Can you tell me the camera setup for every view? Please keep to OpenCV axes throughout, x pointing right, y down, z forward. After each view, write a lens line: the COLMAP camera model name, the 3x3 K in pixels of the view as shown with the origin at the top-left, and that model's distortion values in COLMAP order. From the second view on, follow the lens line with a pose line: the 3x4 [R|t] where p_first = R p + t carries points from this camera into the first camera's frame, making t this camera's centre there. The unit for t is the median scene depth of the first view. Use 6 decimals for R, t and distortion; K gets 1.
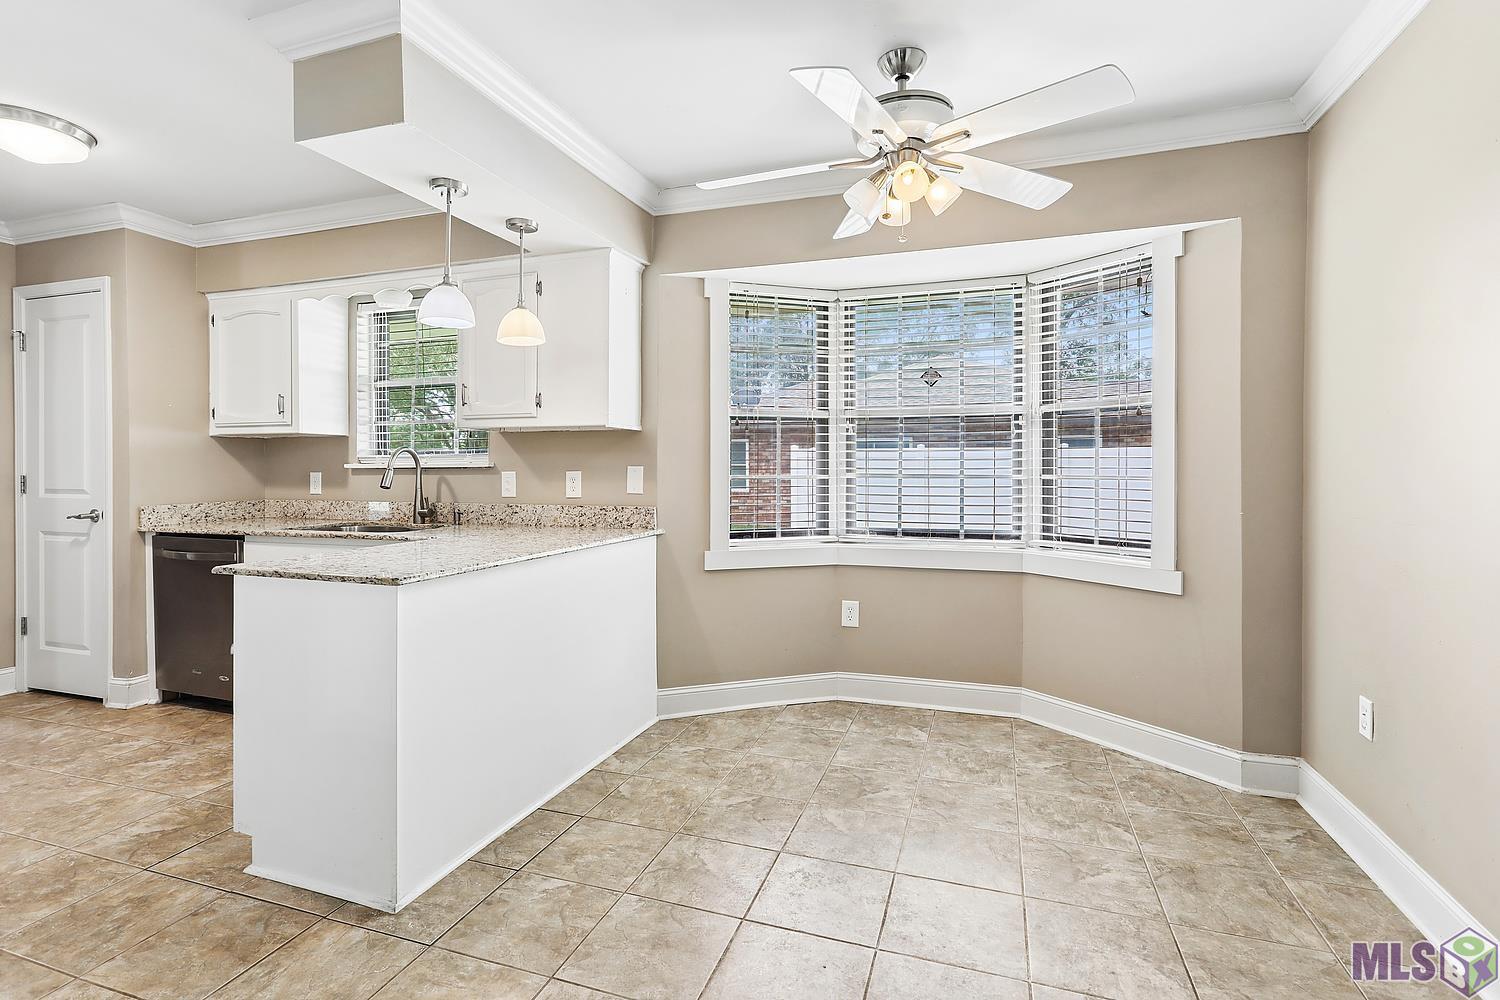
lens RADIAL K [[721.6, 0, 747.2], [0, 721.6, 489.5], [0, 0, 1]] dist [-0.000524, 0.000049]
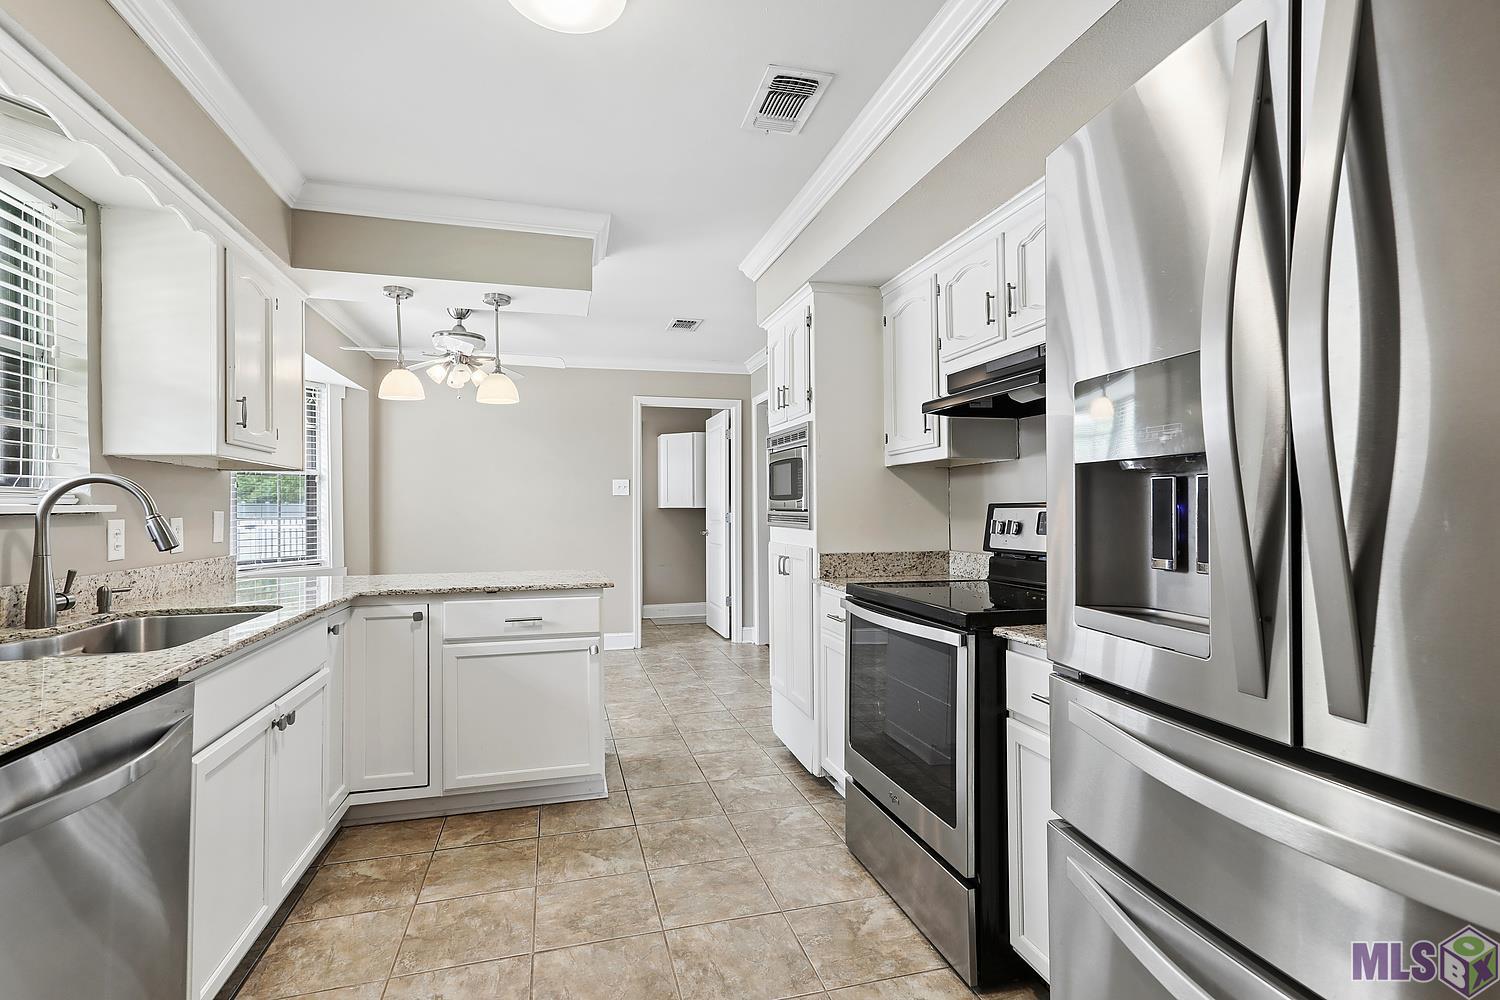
lens RADIAL K [[721.6, 0, 747.2], [0, 721.6, 489.5], [0, 0, 1]] dist [-0.000524, 0.000049]
pose [[-0.561248, 0.014333, 0.827523, -1.855796], [0.010624, 0.999892, -0.010113, -0.062367], [-0.827579, 0.003116, -0.561340, 1.422518]]
